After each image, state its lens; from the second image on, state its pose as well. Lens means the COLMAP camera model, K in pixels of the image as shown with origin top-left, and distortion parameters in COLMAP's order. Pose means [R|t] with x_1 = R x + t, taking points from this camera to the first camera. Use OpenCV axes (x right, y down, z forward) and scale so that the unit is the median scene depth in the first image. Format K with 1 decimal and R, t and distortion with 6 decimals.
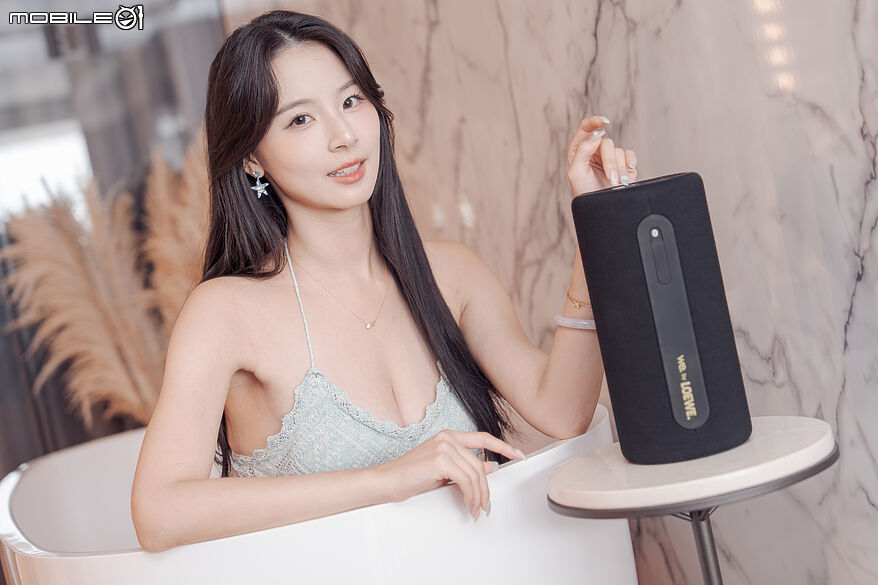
lens RADIAL K [[1630.9, 0, 446.8], [0, 1630.9, 290.0], [0, 0, 1]] dist [0.047324, 0.000000]
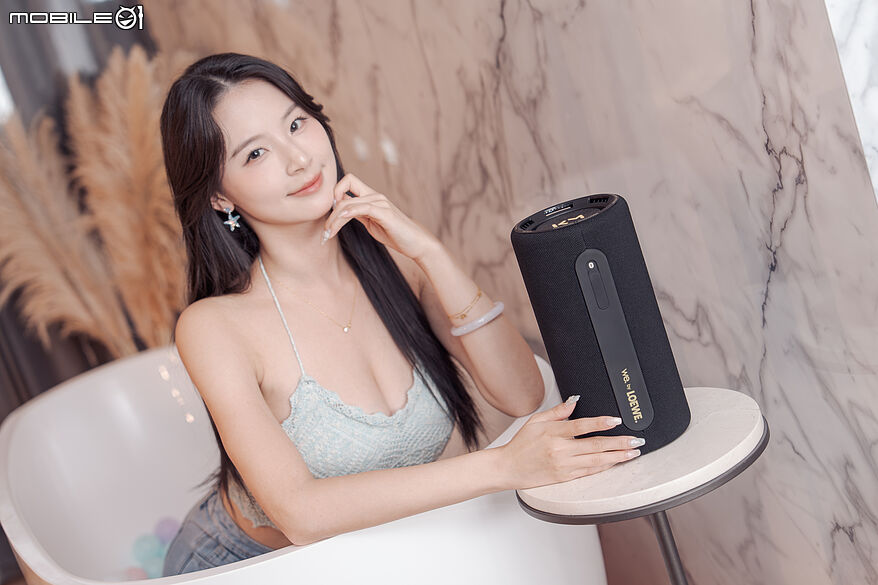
lens RADIAL K [[1568.5, 0, 432.6], [0, 1568.5, 297.4], [0, 0, 1]] dist [0.059890, 0.000000]
pose [[0.991629, -0.120648, 0.046002, -0.023915], [0.111719, 0.980313, 0.162801, -0.152019], [-0.064738, -0.156299, 0.985586, -0.036572]]
